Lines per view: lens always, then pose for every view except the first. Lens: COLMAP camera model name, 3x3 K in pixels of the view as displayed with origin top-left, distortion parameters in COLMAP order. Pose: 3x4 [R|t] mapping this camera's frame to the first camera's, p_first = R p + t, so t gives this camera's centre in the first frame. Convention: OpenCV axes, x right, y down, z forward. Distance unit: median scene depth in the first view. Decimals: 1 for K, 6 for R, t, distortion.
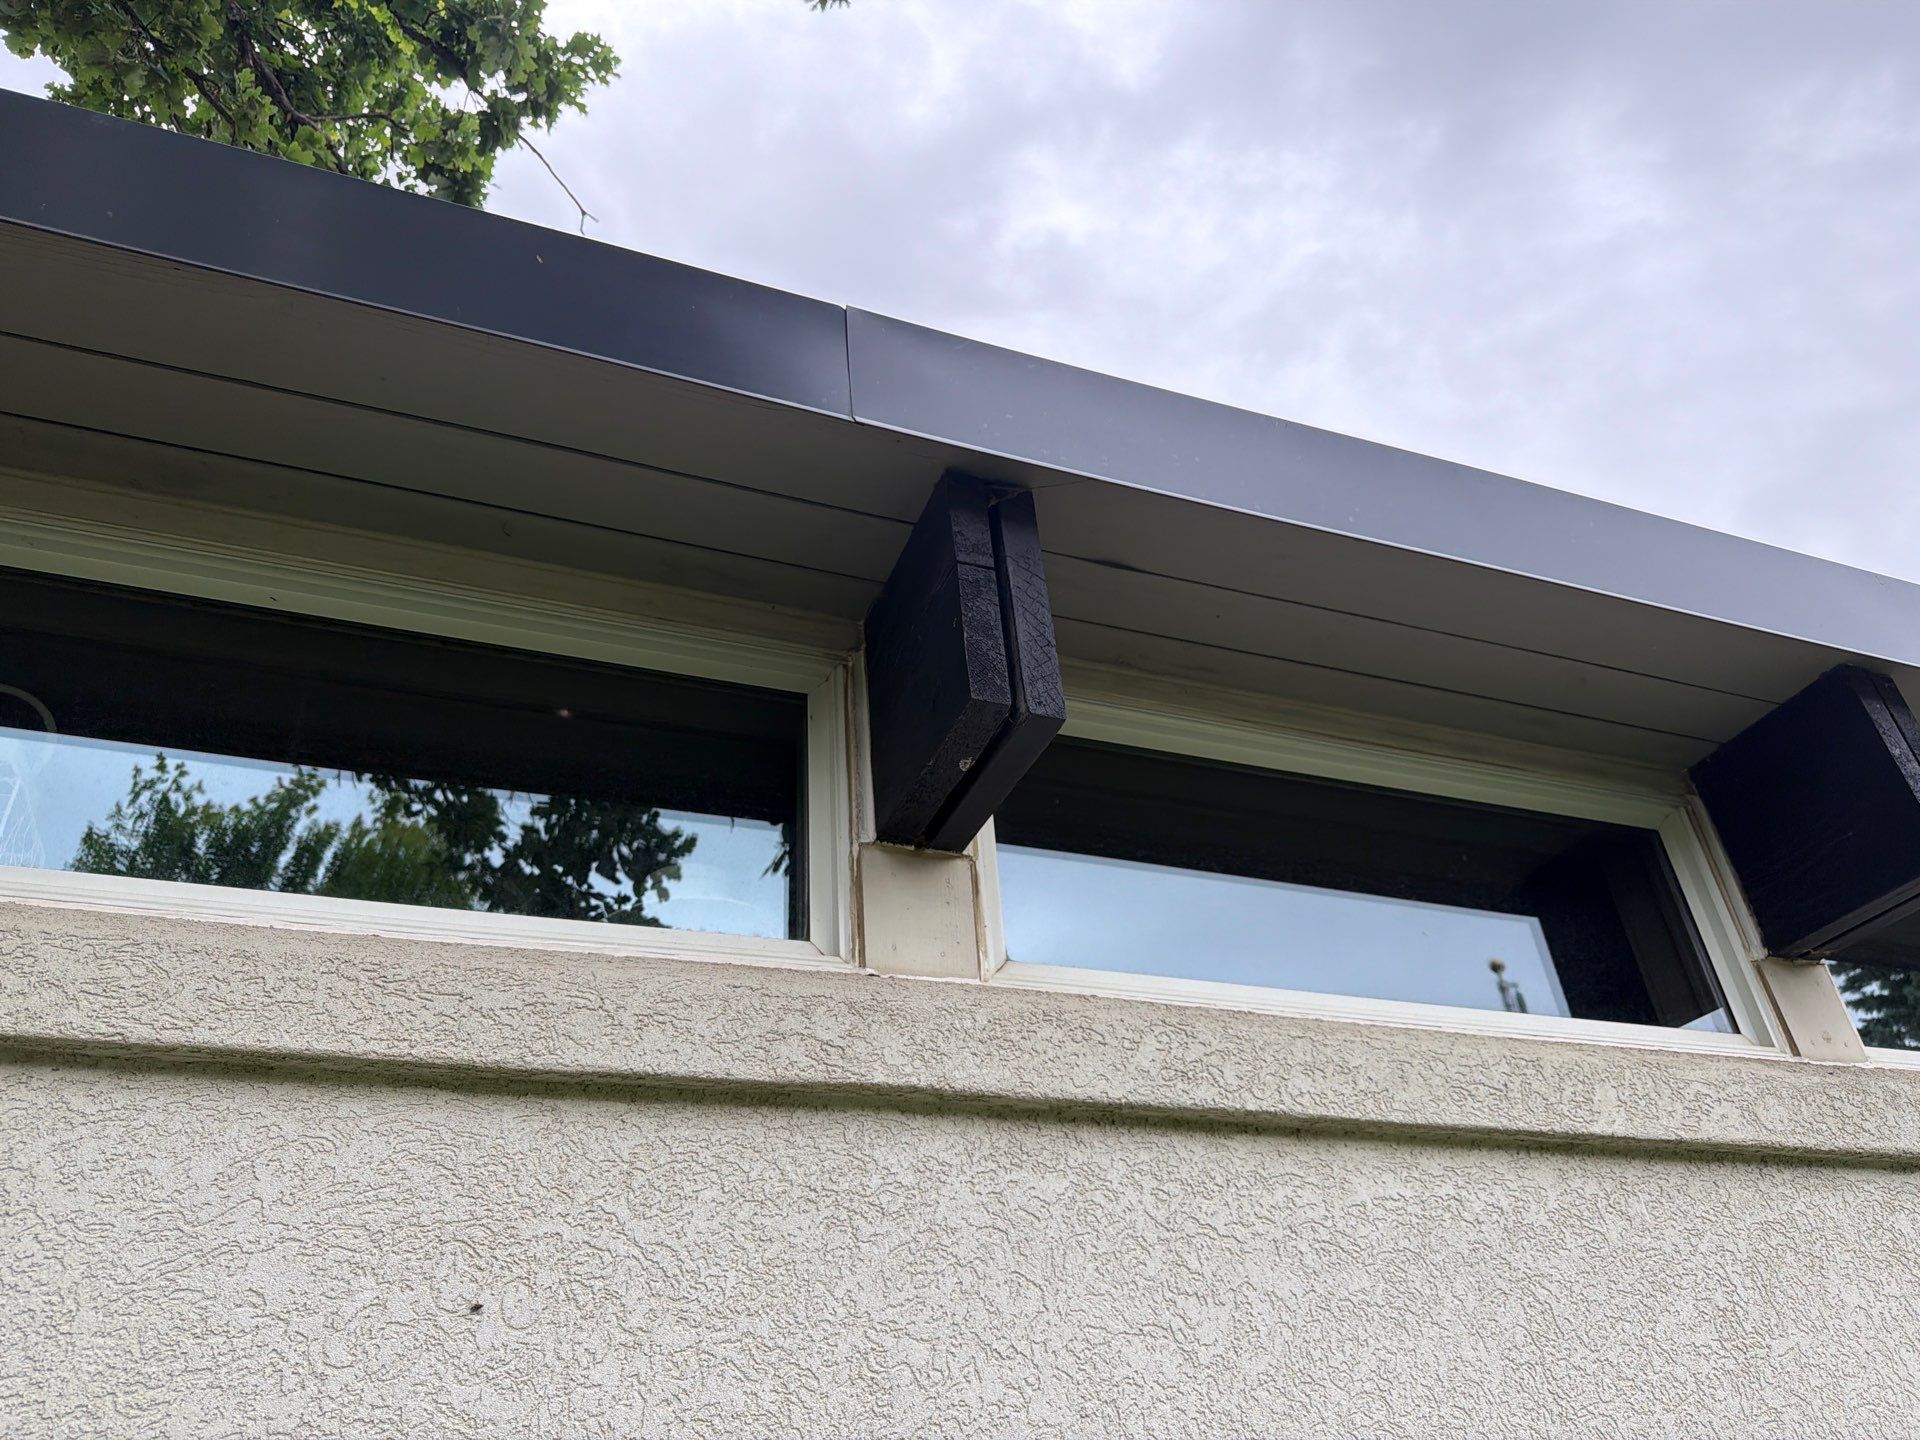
lens RADIAL K [[1363.9, 0, 960.0], [0, 1363.9, 720.0], [0, 0, 1]] dist [-0.001262, -0.005327]
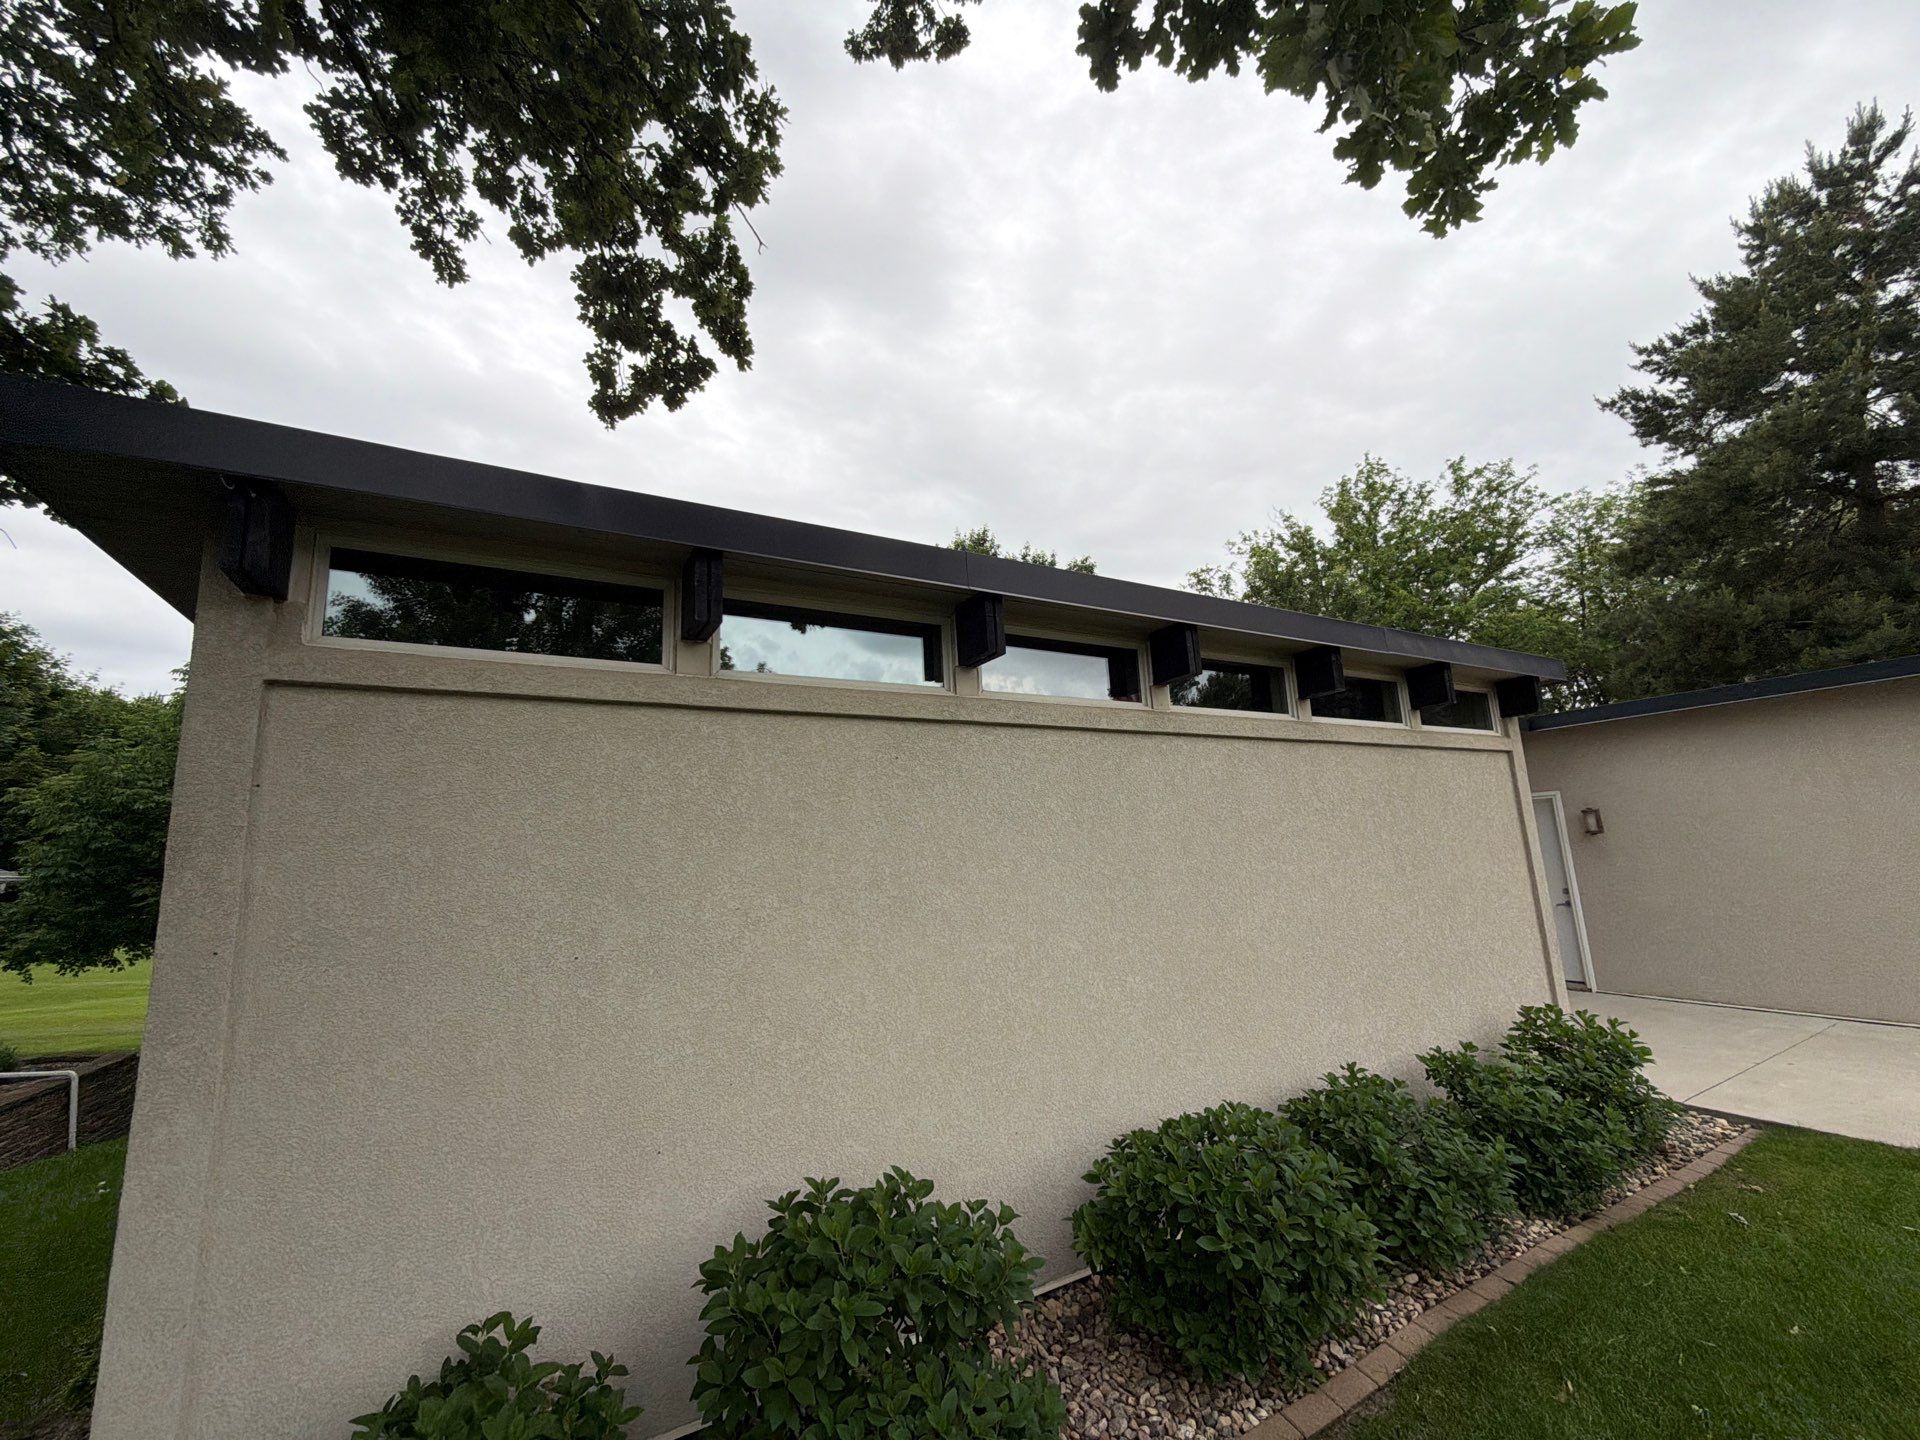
lens RADIAL K [[758.0, 0, 960.0], [0, 758.0, 720.0], [0, 0, 1]] dist [0.000677, -0.000148]
pose [[0.989701, 0.048363, 0.134730, -0.398582], [-0.097763, 0.915873, 0.389382, -0.754370], [-0.104564, -0.398543, 0.911169, -1.442671]]
